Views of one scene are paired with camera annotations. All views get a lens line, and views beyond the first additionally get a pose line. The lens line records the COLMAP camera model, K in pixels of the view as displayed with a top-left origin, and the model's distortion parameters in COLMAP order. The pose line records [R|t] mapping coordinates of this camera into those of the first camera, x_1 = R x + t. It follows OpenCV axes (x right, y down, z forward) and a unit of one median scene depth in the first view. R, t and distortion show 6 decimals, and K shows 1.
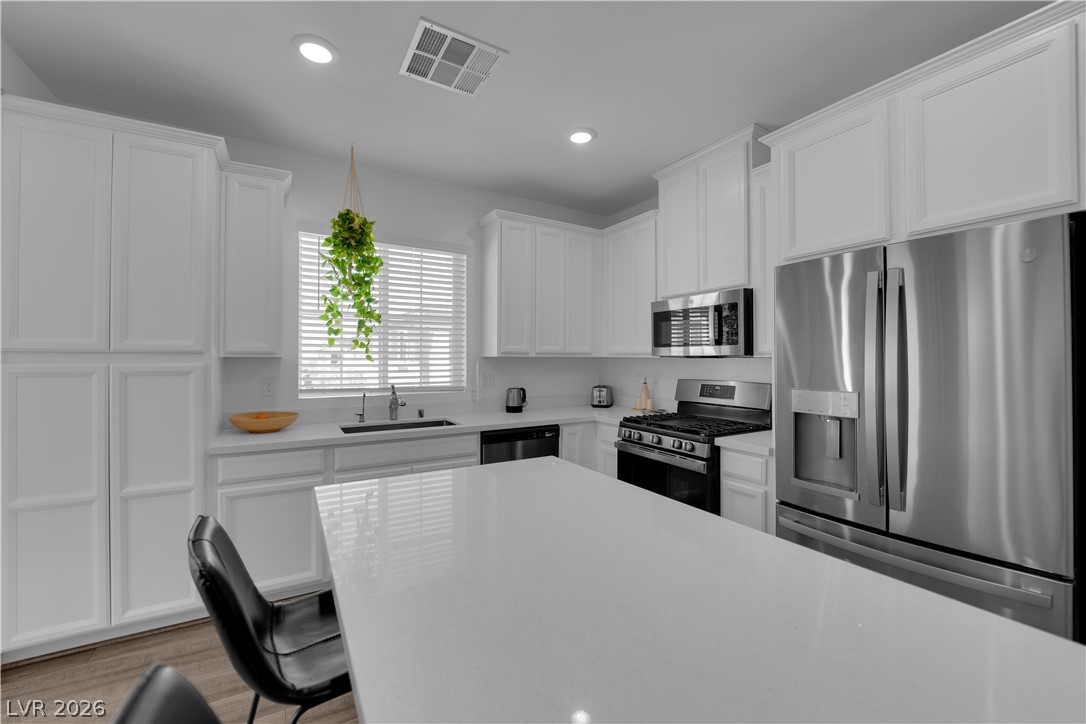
lens RADIAL K [[436.2, 0, 543.9], [0, 436.2, 359.3], [0, 0, 1]] dist [-0.010909, -0.003144]
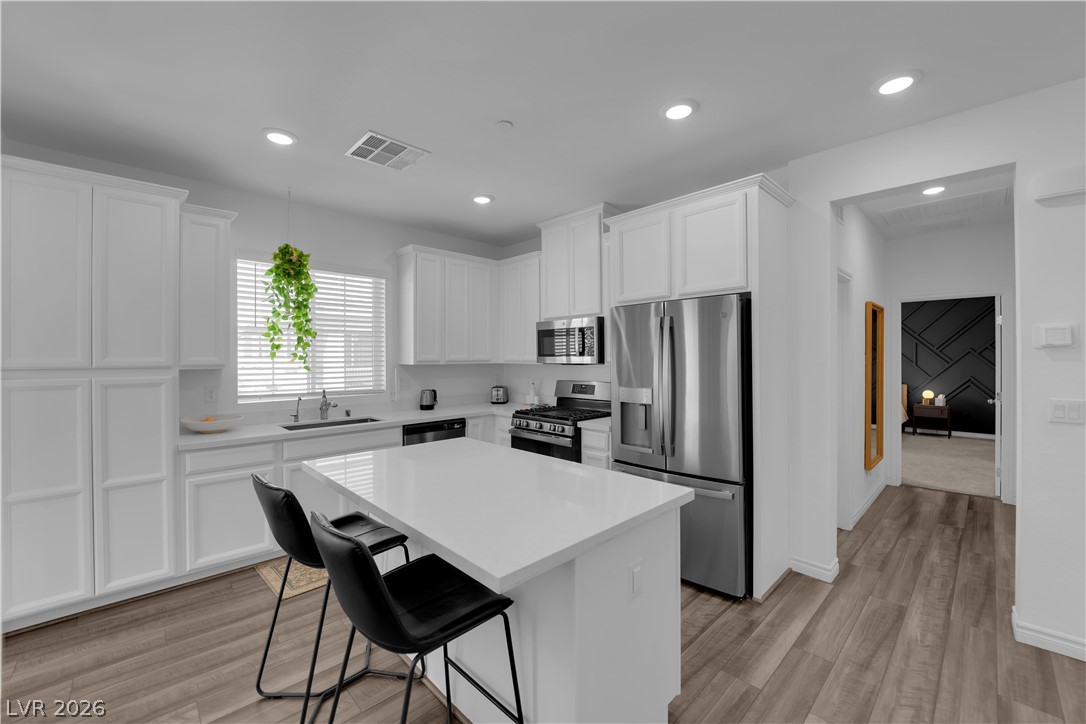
lens RADIAL K [[436.2, 0, 545.4], [0, 436.2, 359.1], [0, 0, 1]] dist [-0.010909, -0.003144]
pose [[0.972649, -0.006705, 0.232183, -0.037327], [0.006190, 0.999976, 0.002949, -0.027410], [-0.232197, -0.001431, 0.972668, -0.330152]]
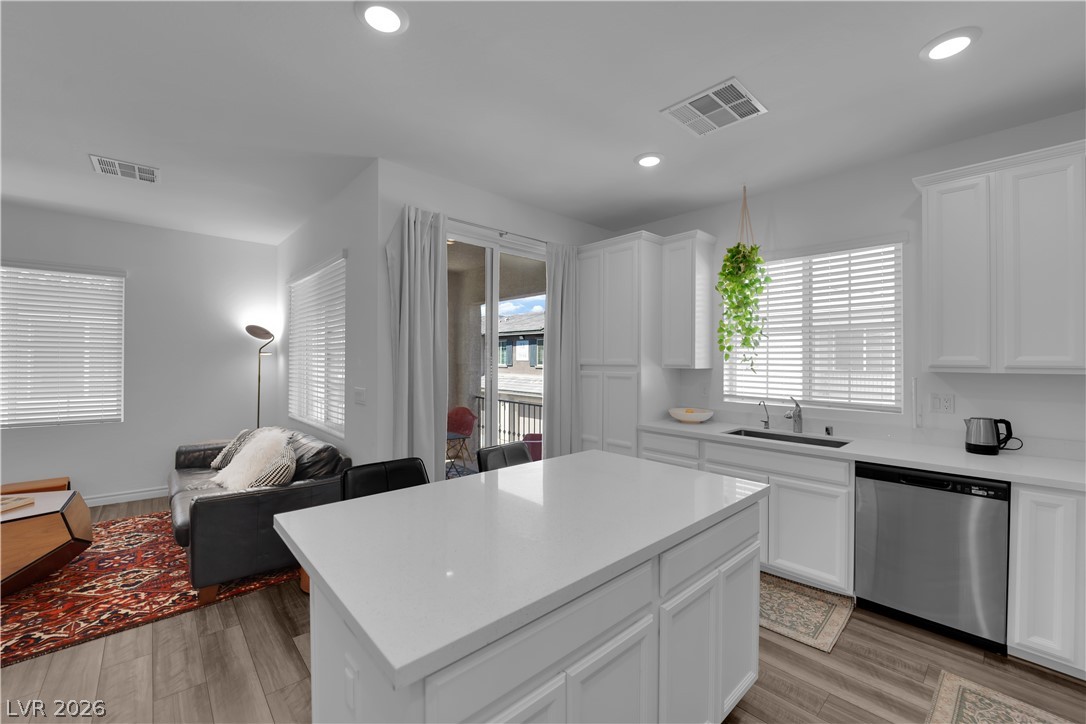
lens RADIAL K [[436.2, 0, 545.8], [0, 436.2, 357.7], [0, 0, 1]] dist [-0.010909, -0.003144]
pose [[0.201642, -0.004846, -0.979447, 0.589204], [-0.004656, 0.999972, -0.005907, -0.027326], [0.979448, 0.005751, 0.201614, 0.259868]]
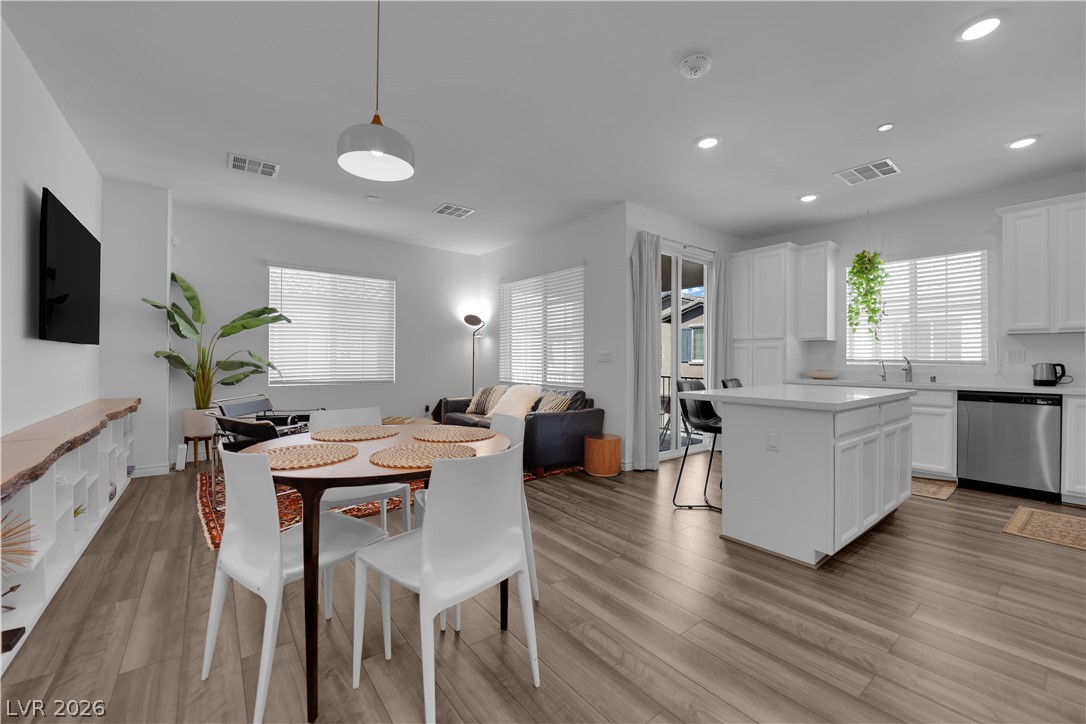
lens RADIAL K [[436.2, 0, 545.7], [0, 436.2, 358.1], [0, 0, 1]] dist [-0.010909, -0.003144]
pose [[0.122675, -0.003594, -0.992440, 1.054125], [-0.003222, 0.999987, -0.004020, 0.080542], [0.992442, 0.003691, 0.122661, -0.419085]]
